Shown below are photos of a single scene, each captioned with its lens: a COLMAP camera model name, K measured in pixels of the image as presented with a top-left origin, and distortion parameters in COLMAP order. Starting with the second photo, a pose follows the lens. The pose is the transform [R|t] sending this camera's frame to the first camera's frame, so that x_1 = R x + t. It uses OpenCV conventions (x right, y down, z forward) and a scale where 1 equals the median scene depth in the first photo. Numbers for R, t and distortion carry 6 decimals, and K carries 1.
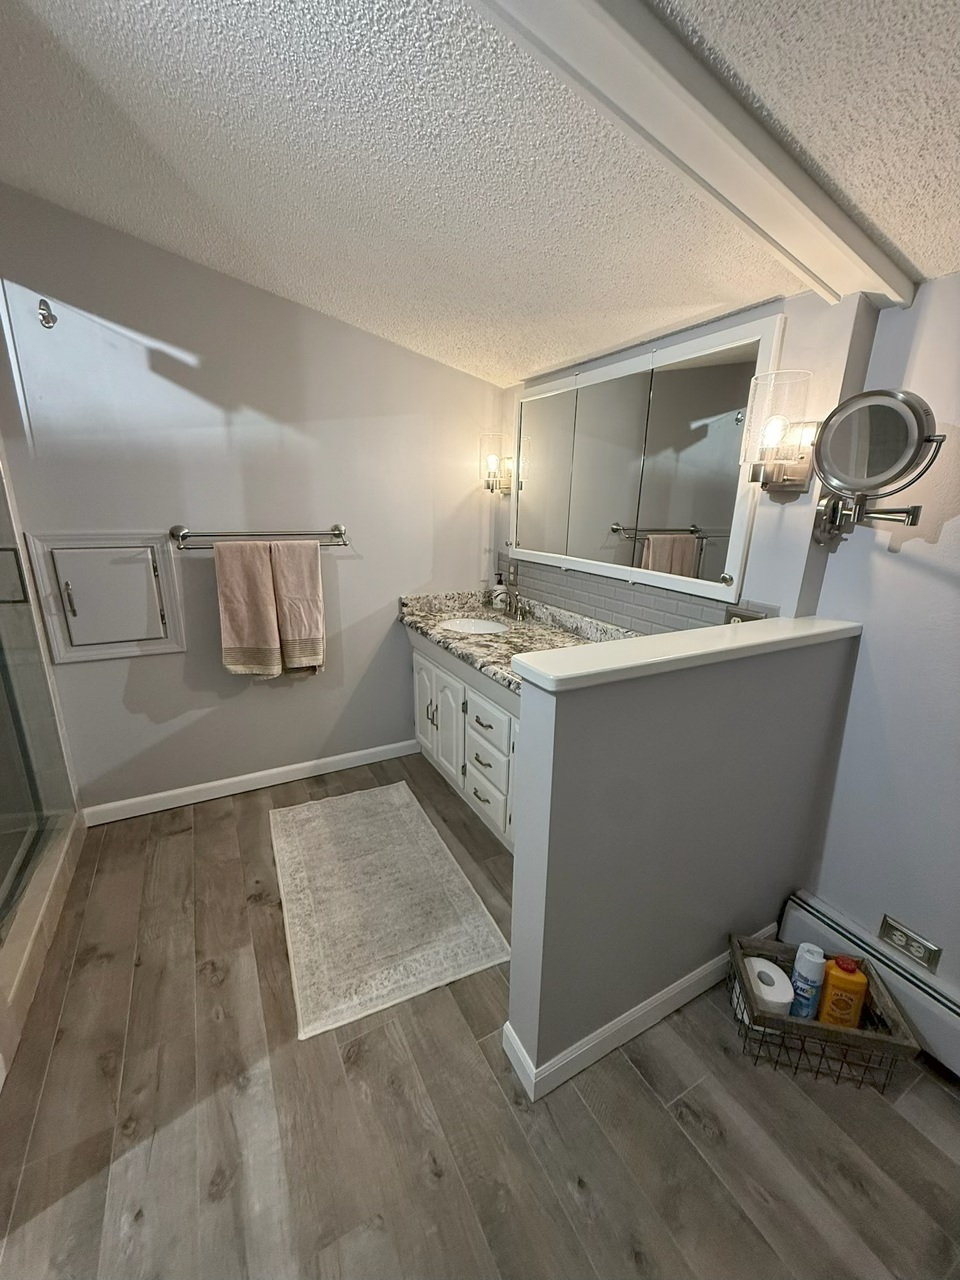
lens RADIAL K [[509.7, 0, 482.4], [0, 509.7, 639.0], [0, 0, 1]] dist [0.000479, -0.000215]
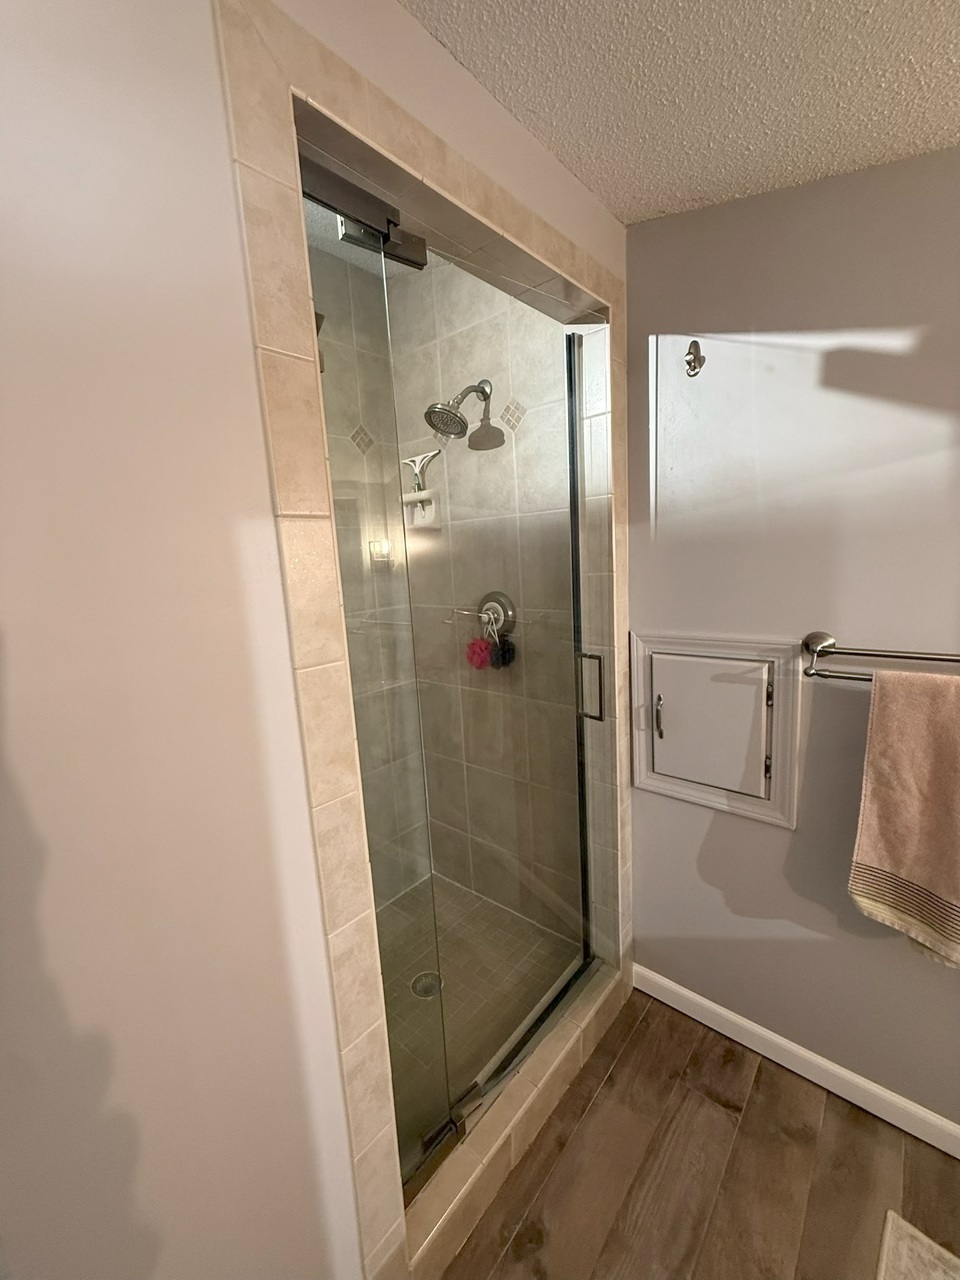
lens RADIAL K [[509.7, 0, 482.4], [0, 509.7, 639.0], [0, 0, 1]] dist [0.000479, -0.000215]
pose [[0.347116, 0.106708, -0.931732, -0.175936], [-0.188948, 0.981090, 0.041968, -0.166436], [0.918591, 0.161481, 0.360714, 0.424059]]
